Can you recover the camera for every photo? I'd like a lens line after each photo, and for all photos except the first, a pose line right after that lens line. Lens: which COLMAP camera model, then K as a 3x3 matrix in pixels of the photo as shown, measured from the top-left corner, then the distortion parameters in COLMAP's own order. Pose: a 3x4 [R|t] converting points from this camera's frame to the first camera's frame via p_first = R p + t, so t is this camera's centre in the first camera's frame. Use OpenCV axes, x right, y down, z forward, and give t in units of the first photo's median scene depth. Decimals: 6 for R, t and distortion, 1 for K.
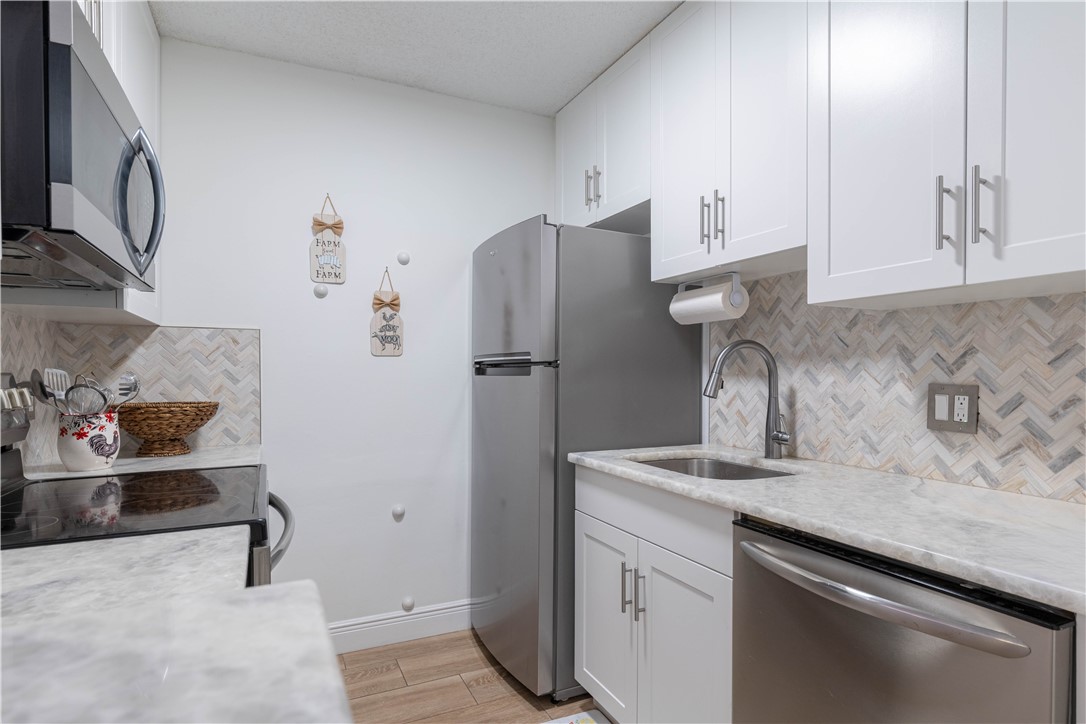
lens RADIAL K [[579.3, 0, 548.8], [0, 579.3, 380.5], [0, 0, 1]] dist [-0.001910, 0.001001]
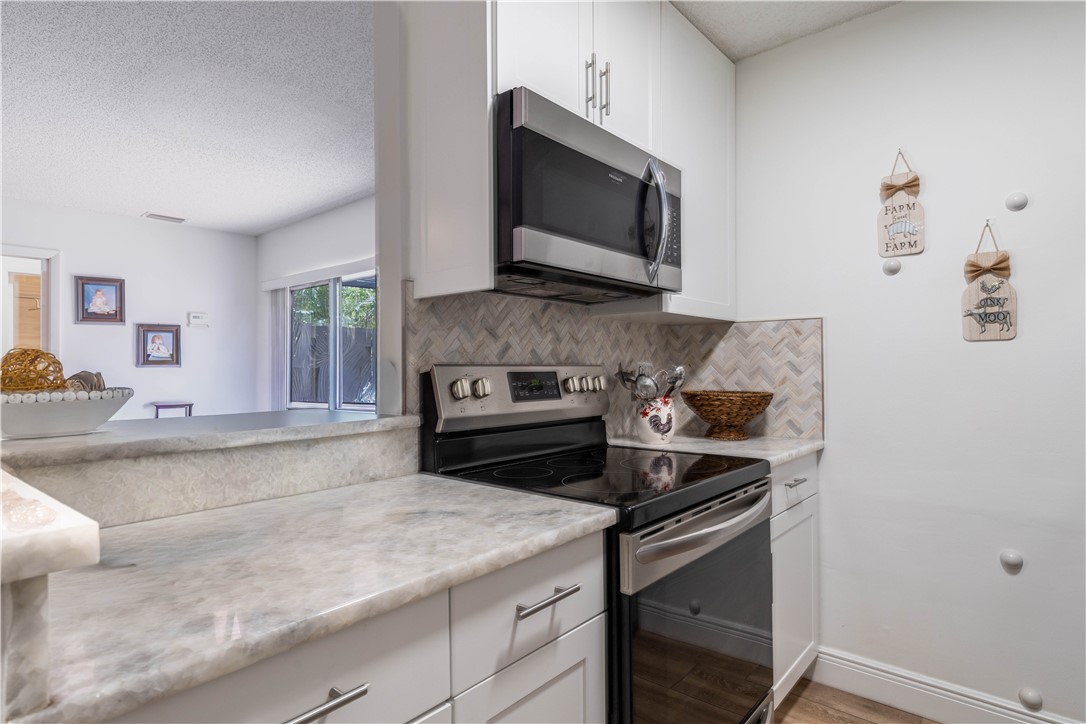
lens RADIAL K [[579.3, 0, 547.2], [0, 579.3, 358.0], [0, 0, 1]] dist [-0.001910, 0.001001]
pose [[0.395739, -0.011381, -0.918293, 0.208435], [-0.009029, 0.999827, -0.016282, -0.004174], [0.918319, 0.014735, 0.395568, 0.243045]]
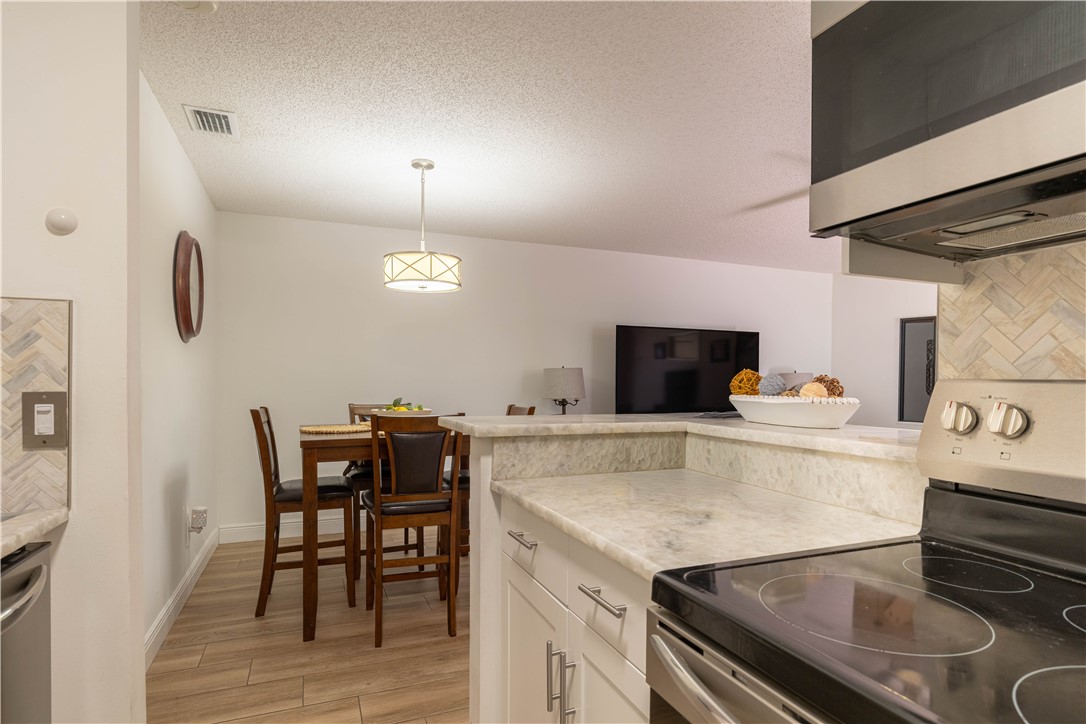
lens RADIAL K [[579.3, 0, 526.4], [0, 579.3, 378.6], [0, 0, 1]] dist [-0.001910, 0.001001]
pose [[-0.996220, 0.002932, 0.086812, -0.206097], [0.004410, 0.999849, 0.016835, -0.017816], [-0.086749, 0.017154, -0.996082, 0.944549]]
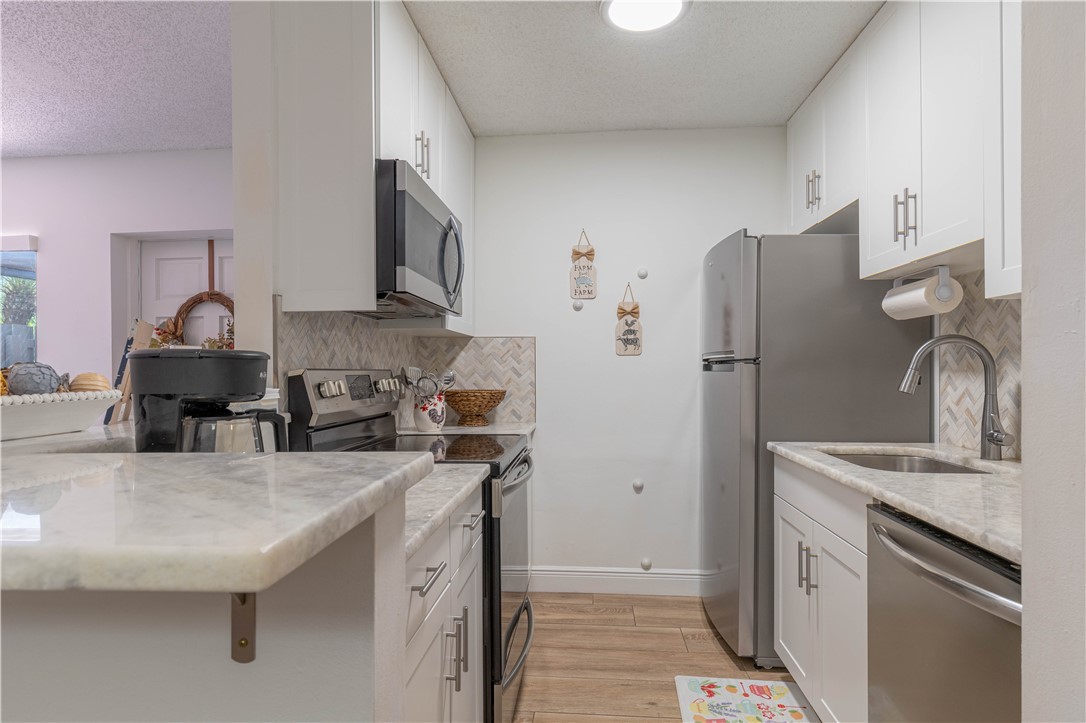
lens RADIAL K [[579.3, 0, 549.9], [0, 579.3, 370.7], [0, 0, 1]] dist [-0.001910, 0.001001]
pose [[0.866044, 0.000083, -0.499968, 0.225336], [-0.005094, 0.999950, -0.008658, 0.001565], [0.499942, 0.010045, 0.866001, -0.162857]]
